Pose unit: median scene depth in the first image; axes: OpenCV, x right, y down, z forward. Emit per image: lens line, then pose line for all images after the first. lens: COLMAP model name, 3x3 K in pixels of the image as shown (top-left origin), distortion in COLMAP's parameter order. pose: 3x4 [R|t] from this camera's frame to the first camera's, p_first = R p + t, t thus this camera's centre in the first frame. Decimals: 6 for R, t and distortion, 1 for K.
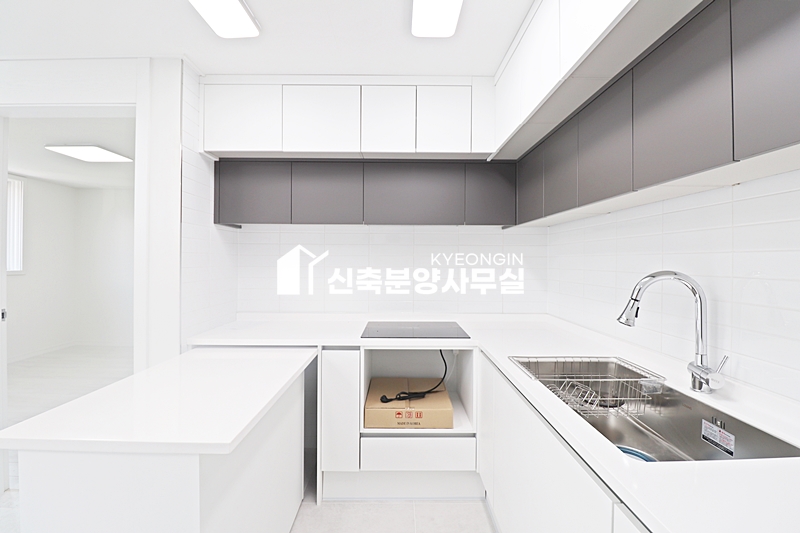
lens RADIAL K [[369.4, 0, 401.6], [0, 369.4, 259.8], [0, 0, 1]] dist [-0.001656, -0.011833]
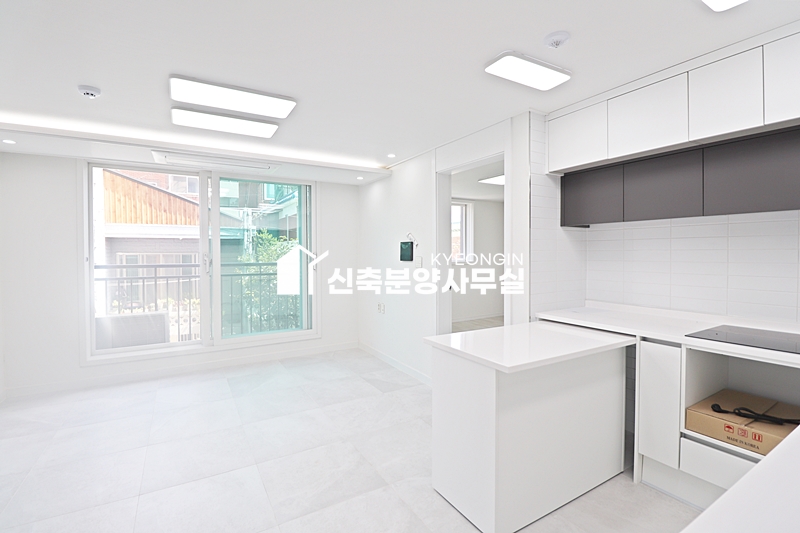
lens RADIAL K [[369.4, 0, 401.6], [0, 369.4, 259.8], [0, 0, 1]] dist [-0.001656, -0.011833]
pose [[0.507752, 0.008737, -0.861459, 0.344383], [0.009386, 0.999833, 0.015672, -0.010516], [0.861452, -0.016043, 0.507586, -0.125324]]
